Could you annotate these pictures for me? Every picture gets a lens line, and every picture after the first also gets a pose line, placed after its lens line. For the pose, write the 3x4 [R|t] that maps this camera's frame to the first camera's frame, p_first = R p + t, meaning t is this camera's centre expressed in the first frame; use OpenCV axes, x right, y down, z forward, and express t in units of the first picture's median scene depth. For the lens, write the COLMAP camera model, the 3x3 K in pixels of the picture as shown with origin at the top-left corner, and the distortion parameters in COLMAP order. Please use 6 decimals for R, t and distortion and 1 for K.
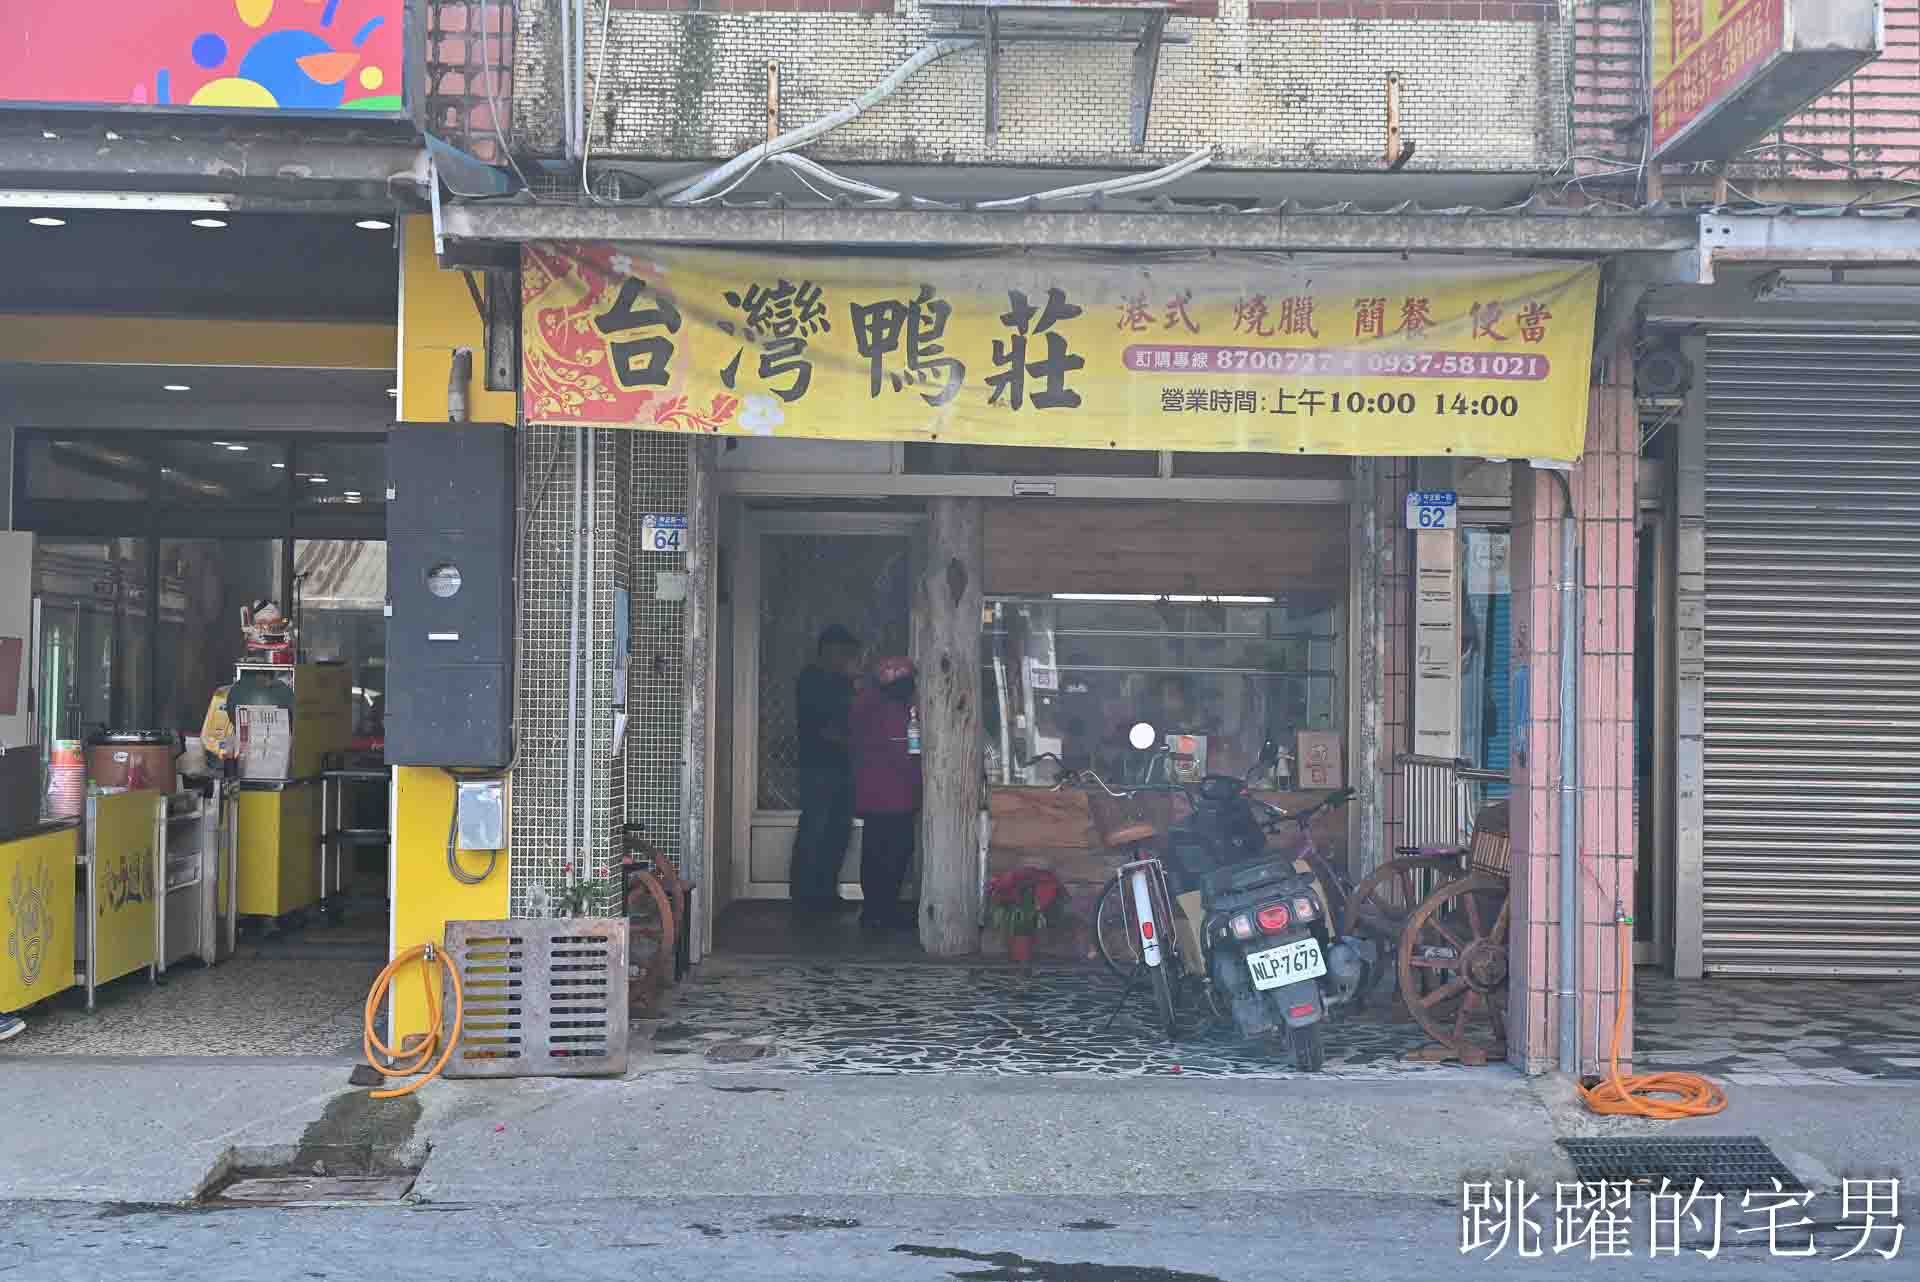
lens RADIAL K [[2611.7, 0, 960.0], [0, 2611.7, 641.0], [0, 0, 1]] dist [-0.013347, -0.006405]
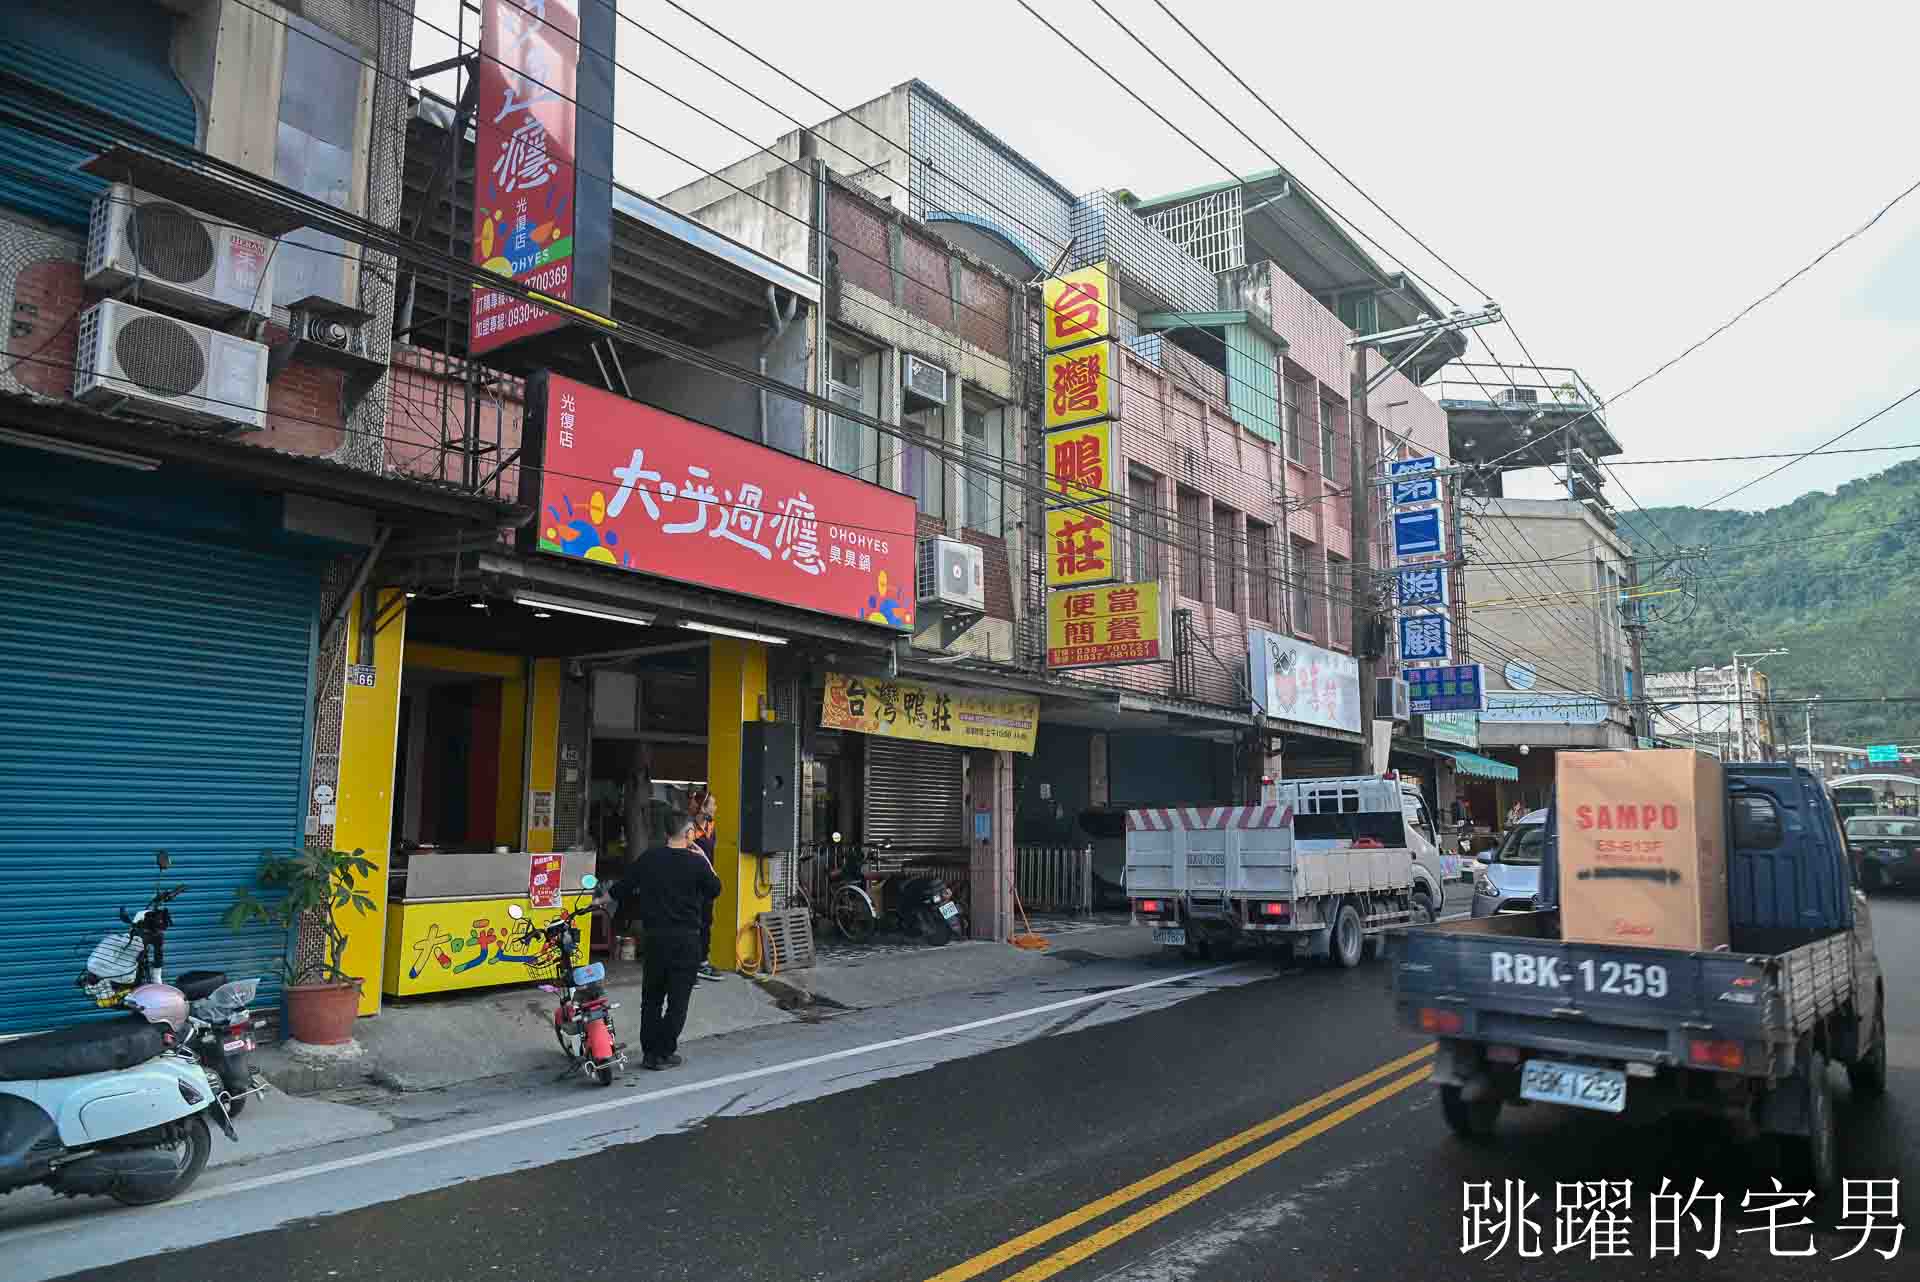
lens RADIAL K [[1281.4, 0, 960.0], [0, 1281.4, 641.0], [0, 0, 1]] dist [0.001242, 0.000099]
pose [[0.588582, 0.103784, 0.801748, -1.193350], [-0.014534, 0.992924, -0.117862, -0.015209], [-0.808307, 0.057719, 0.585925, 0.078404]]
